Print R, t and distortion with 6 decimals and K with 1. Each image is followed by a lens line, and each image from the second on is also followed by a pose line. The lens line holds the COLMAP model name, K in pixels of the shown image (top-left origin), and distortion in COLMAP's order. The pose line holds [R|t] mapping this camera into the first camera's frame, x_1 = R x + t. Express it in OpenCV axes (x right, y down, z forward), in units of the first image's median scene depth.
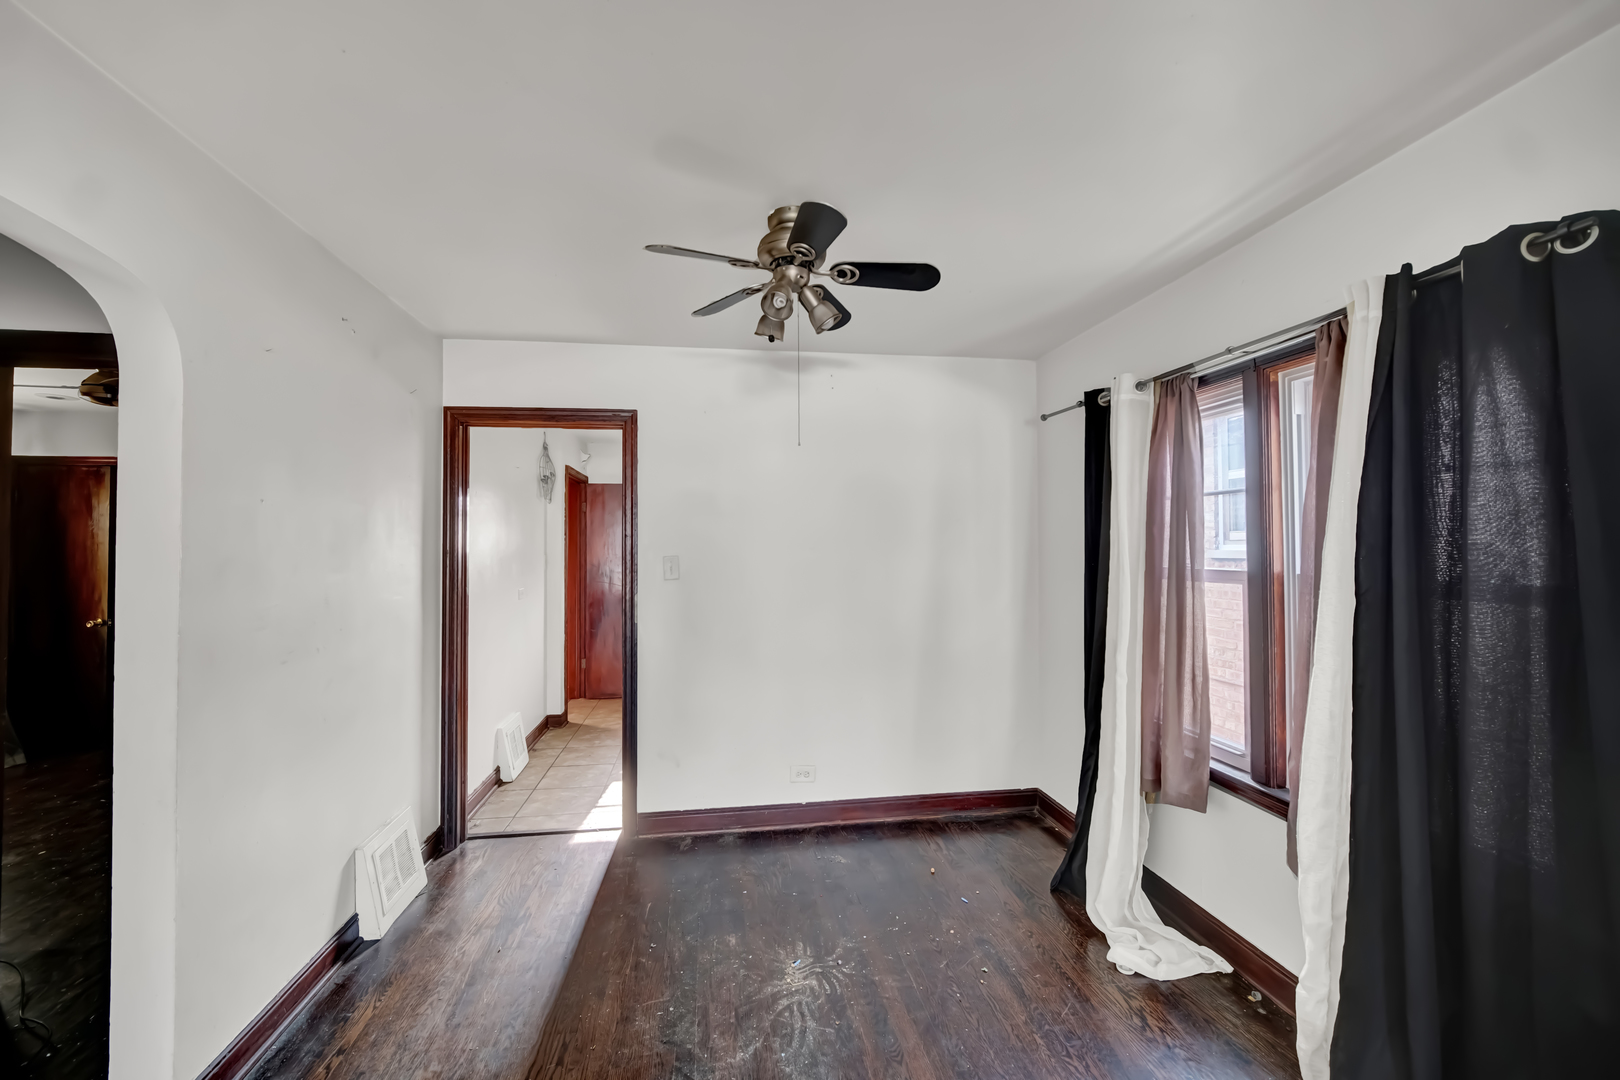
lens RADIAL K [[647.6, 0, 807.0], [0, 647.6, 536.8], [0, 0, 1]] dist [-0.001688, 0.000360]
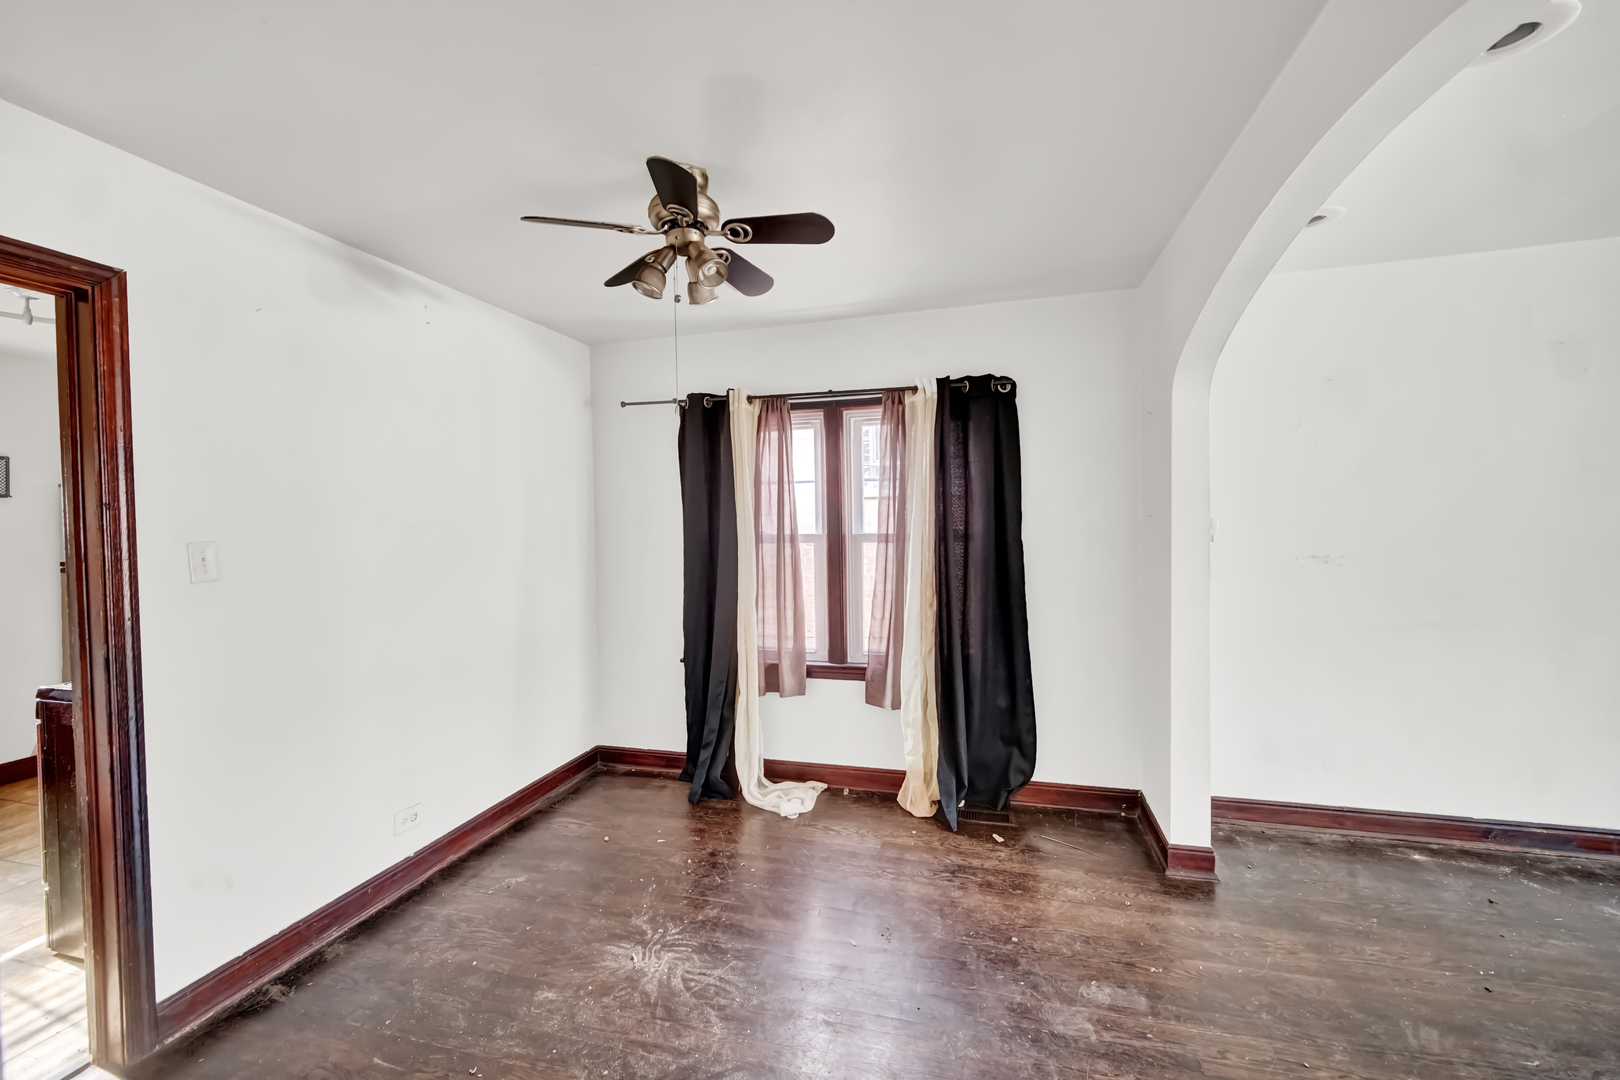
lens RADIAL K [[647.6, 0, 798.8], [0, 647.6, 540.2], [0, 0, 1]] dist [-0.001688, 0.000360]
pose [[0.423718, -0.037061, 0.905036, -0.530191], [0.003649, 0.999224, 0.039209, 0.004417], [-0.905787, -0.013311, 0.423524, 0.269433]]
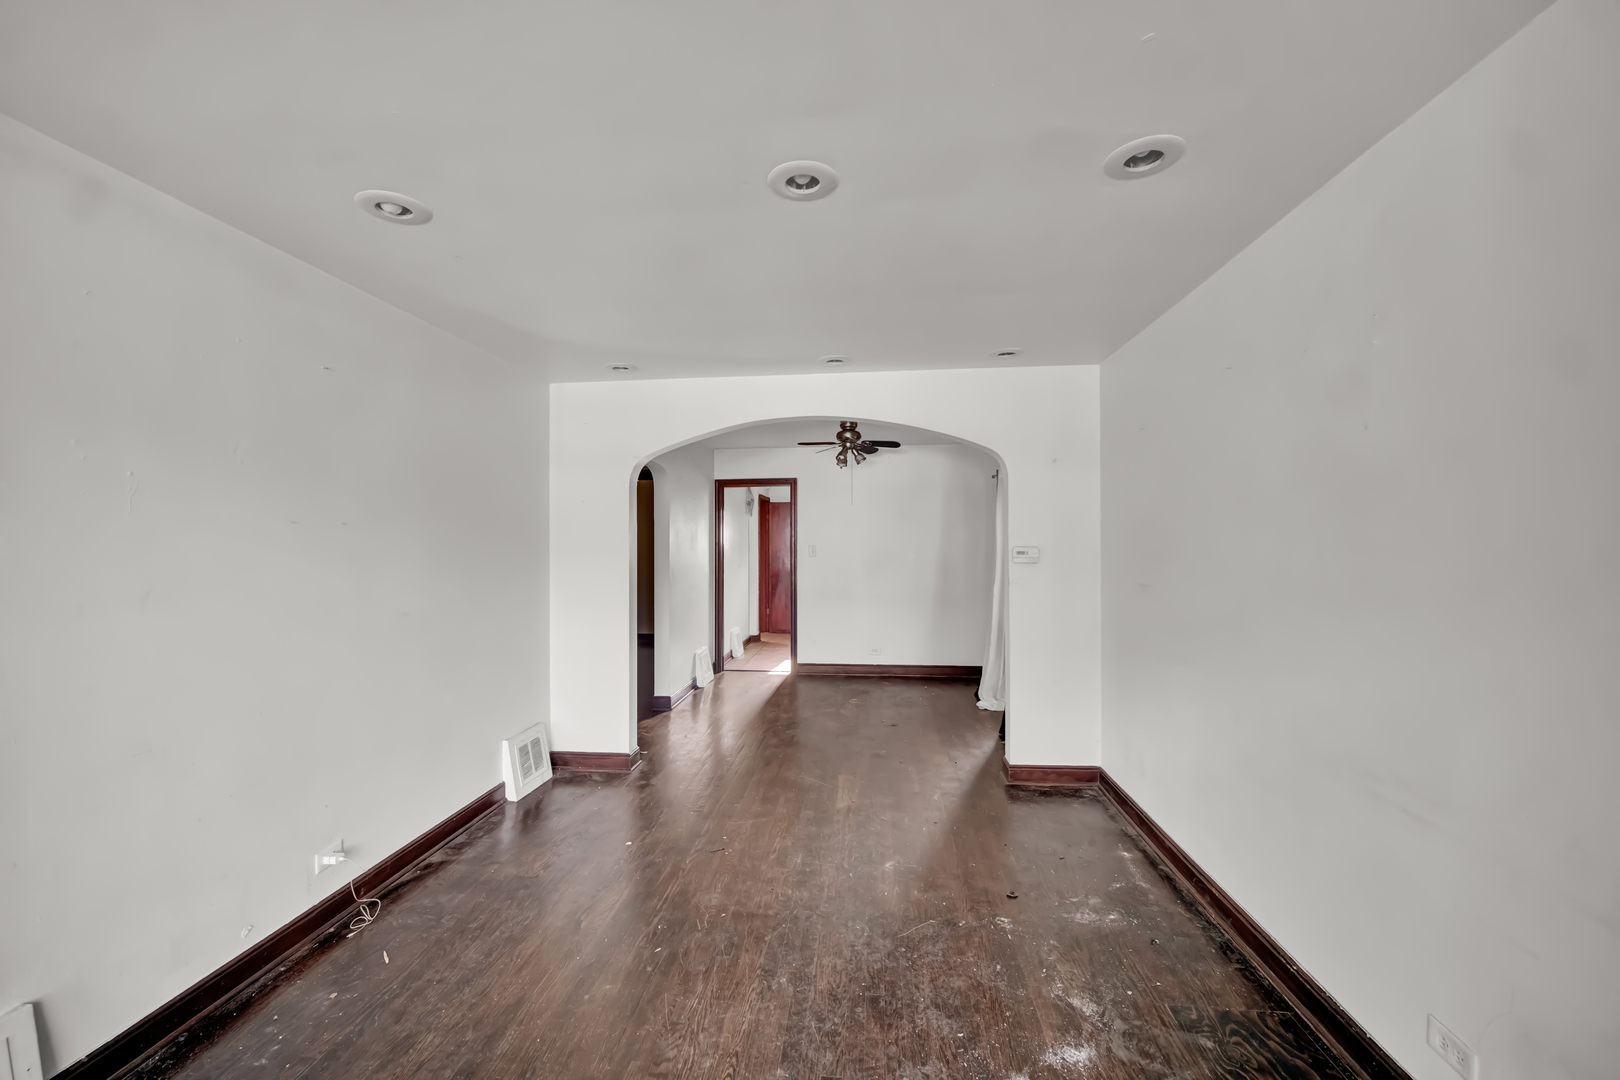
lens RADIAL K [[647.6, 0, 808.6], [0, 647.6, 540.4], [0, 0, 1]] dist [-0.001688, 0.000360]
pose [[0.969147, 0.001607, -0.246480, 0.324120], [0.002641, 0.999854, 0.016902, -0.025370], [0.246471, -0.017031, 0.969000, -1.141812]]
